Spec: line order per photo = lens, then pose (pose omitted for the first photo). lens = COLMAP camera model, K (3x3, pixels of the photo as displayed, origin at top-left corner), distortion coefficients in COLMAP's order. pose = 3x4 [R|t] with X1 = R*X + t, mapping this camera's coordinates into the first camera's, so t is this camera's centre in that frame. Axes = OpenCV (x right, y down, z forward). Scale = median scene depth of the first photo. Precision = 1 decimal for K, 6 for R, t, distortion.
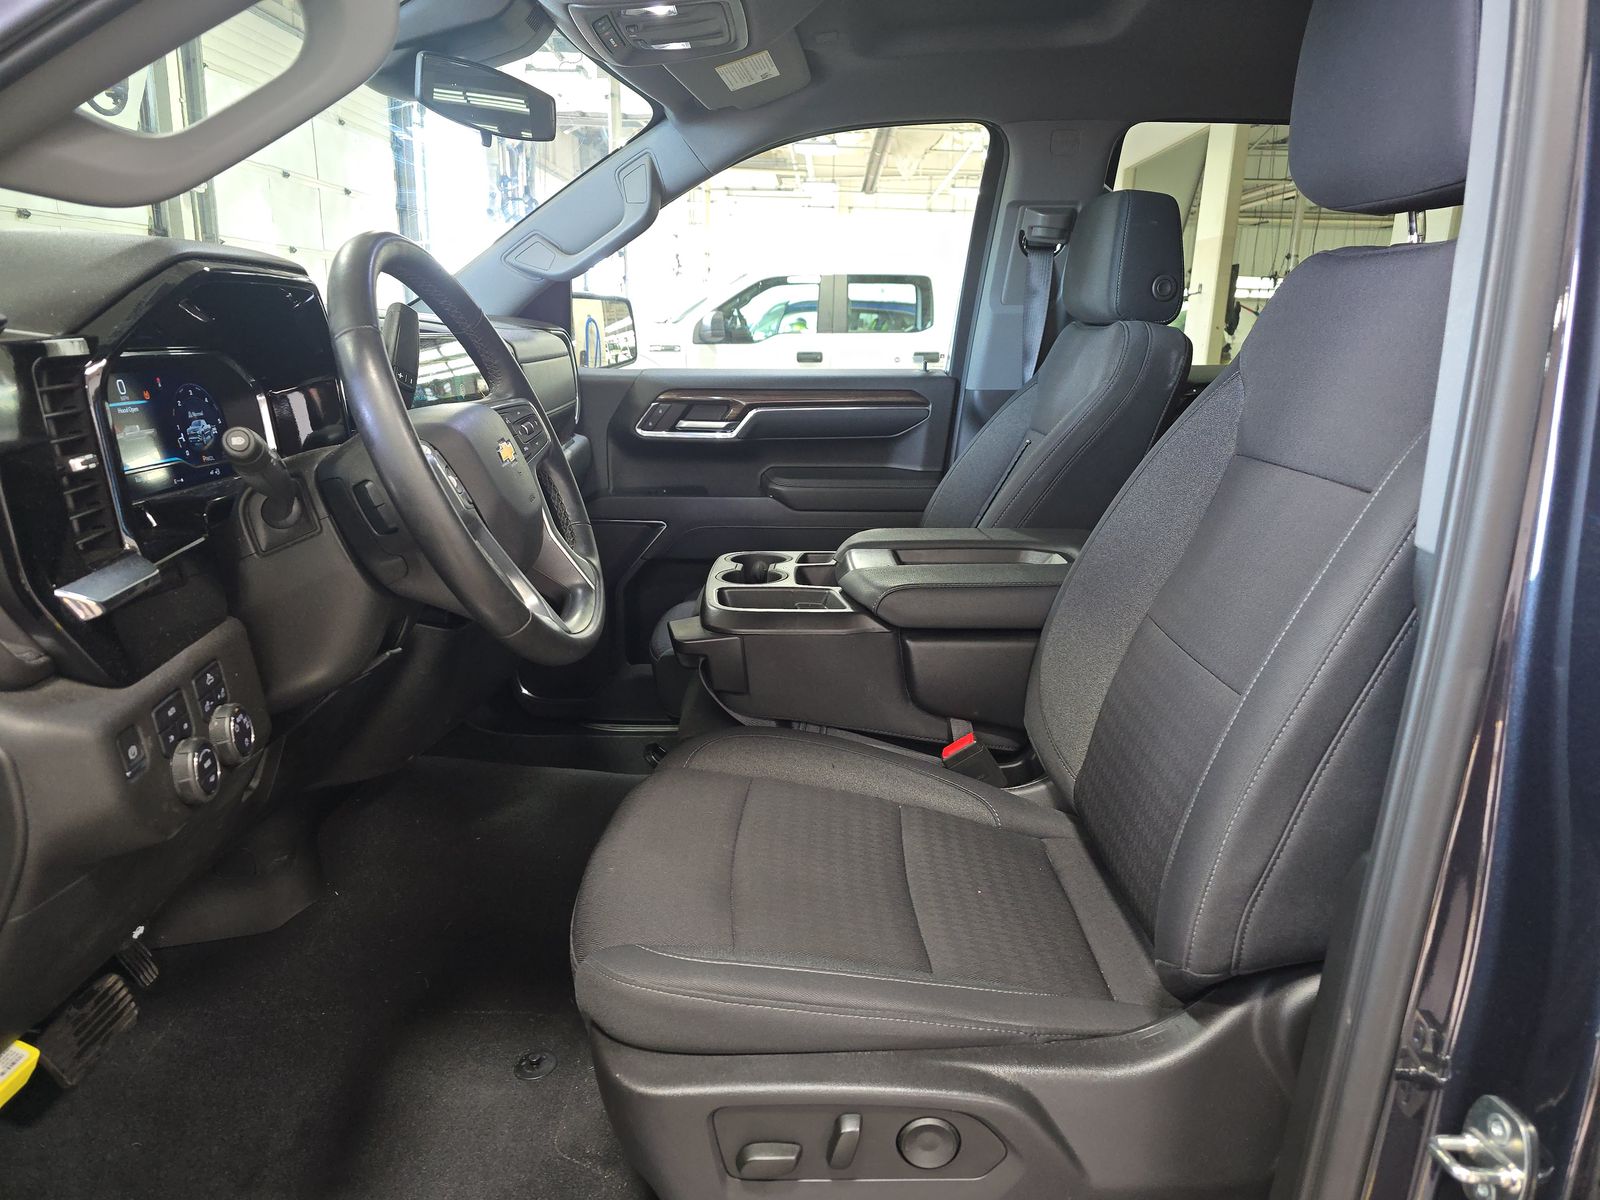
lens RADIAL K [[1075.9, 0, 805.0], [0, 1075.9, 600.7], [0, 0, 1]] dist [0.079220, -0.091272]
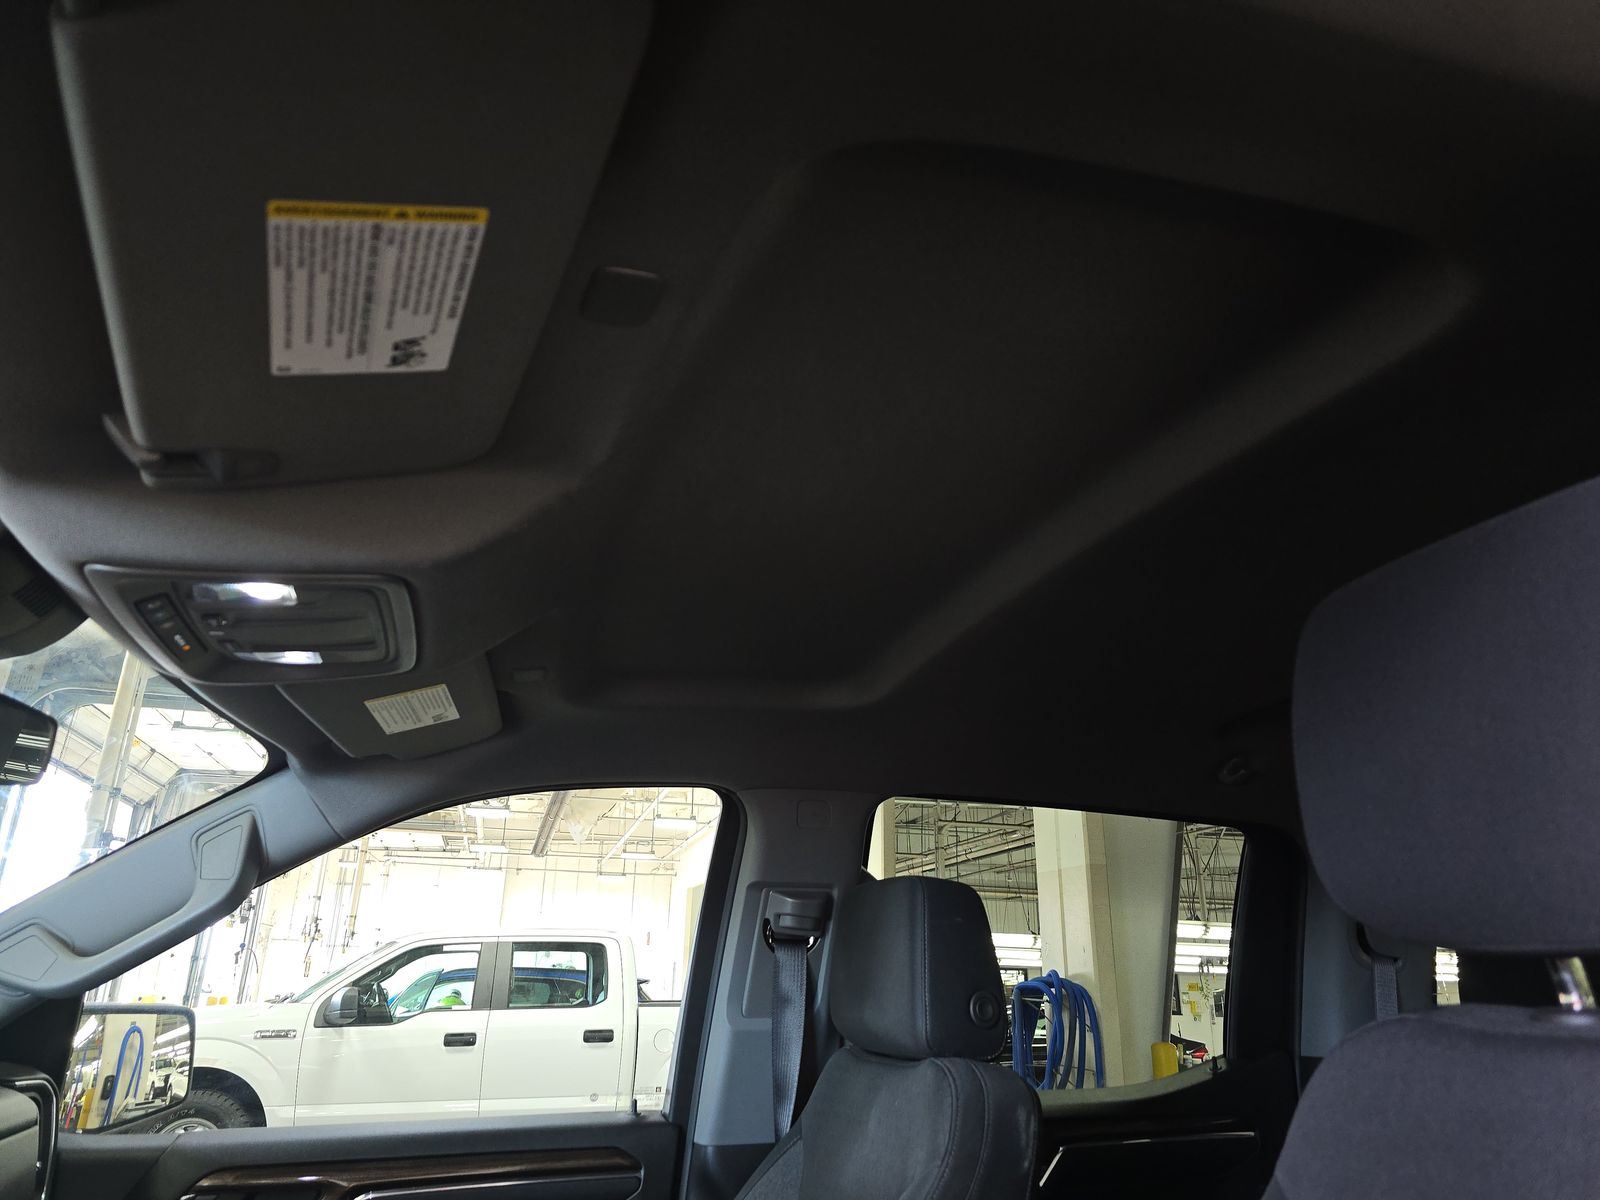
lens RADIAL K [[1075.9, 0, 805.0], [0, 1075.9, 600.7], [0, 0, 1]] dist [0.079220, -0.091272]
pose [[0.957854, 0.087994, 0.273445, -0.005591], [0.079374, 0.833788, -0.546349, -0.101934], [-0.276071, 0.545027, 0.791663, 0.247444]]
